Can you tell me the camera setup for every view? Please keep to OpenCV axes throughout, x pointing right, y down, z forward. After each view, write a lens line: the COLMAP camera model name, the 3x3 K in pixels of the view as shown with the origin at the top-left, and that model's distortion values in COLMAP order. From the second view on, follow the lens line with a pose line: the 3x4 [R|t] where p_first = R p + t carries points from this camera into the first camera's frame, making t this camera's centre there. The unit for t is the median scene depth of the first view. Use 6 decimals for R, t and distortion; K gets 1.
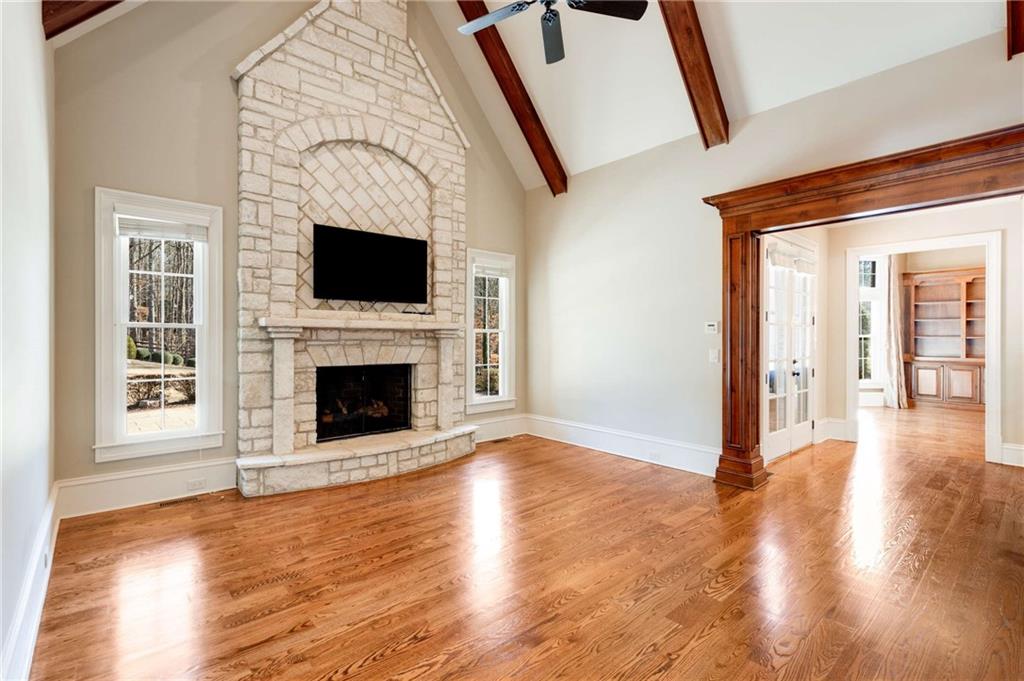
lens RADIAL K [[462.4, 0, 509.2], [0, 462.4, 340.4], [0, 0, 1]] dist [0.002649, 0.000849]
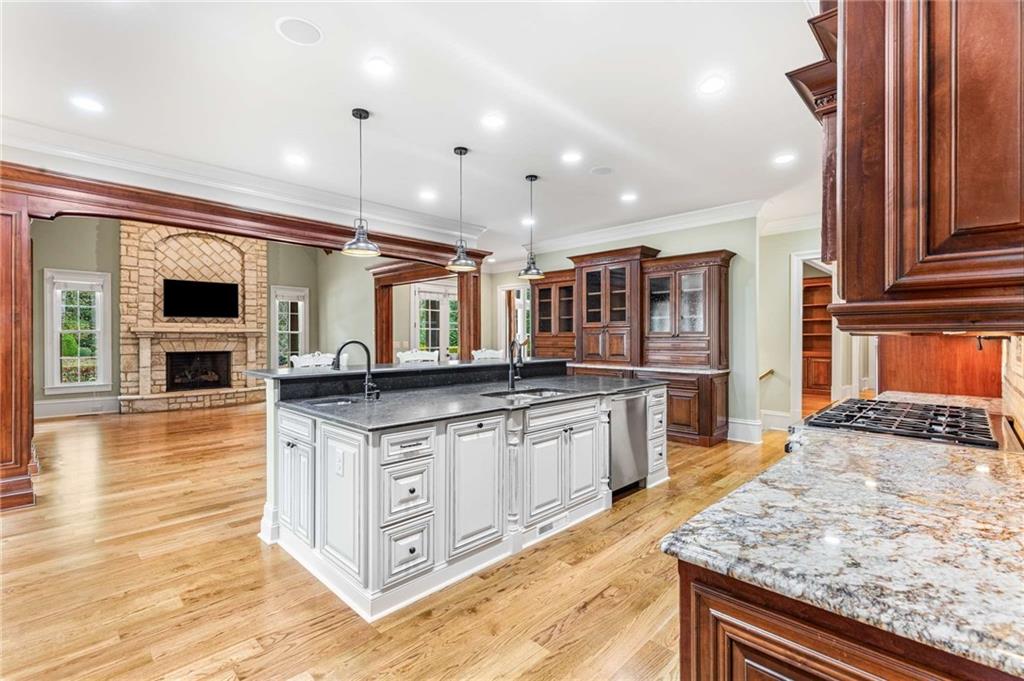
lens RADIAL K [[462.4, 0, 515.5], [0, 462.4, 338.8], [0, 0, 1]] dist [0.002649, 0.000849]
pose [[0.996206, -0.005654, 0.086847, 0.870513], [0.005689, 0.999984, -0.000160, 0.009574], [-0.086845, 0.000653, 0.996222, -1.058135]]
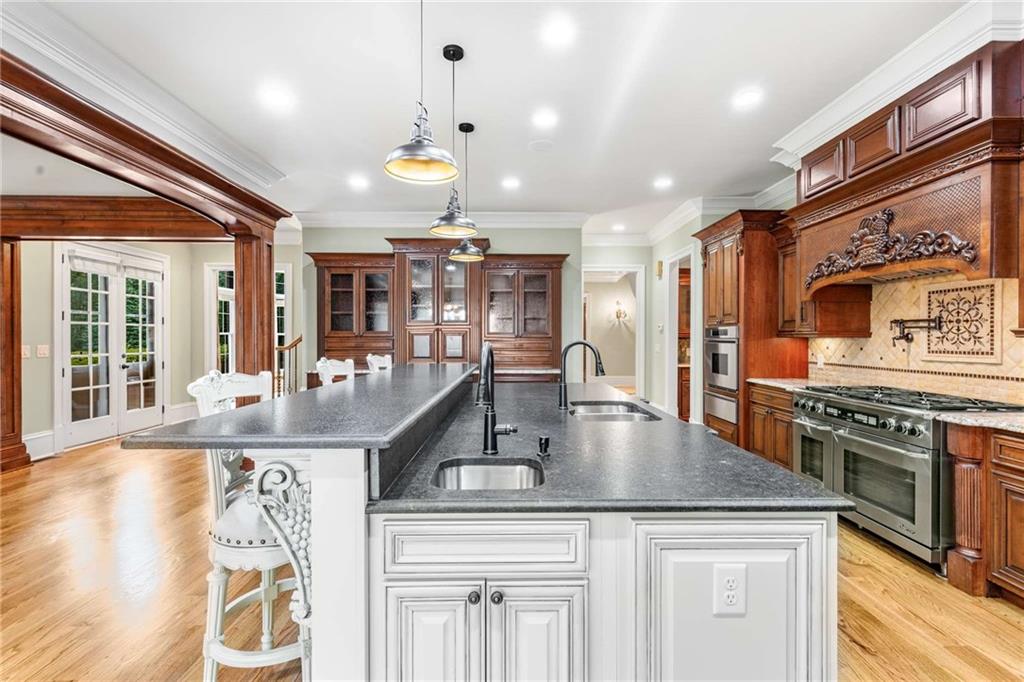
lens RADIAL K [[462.4, 0, 517.2], [0, 462.4, 337.1], [0, 0, 1]] dist [0.002649, 0.000849]
pose [[0.635605, -0.005061, 0.771998, 0.422343], [0.005707, 0.999982, 0.001857, 0.003613], [-0.771993, 0.003226, 0.635622, -0.574020]]
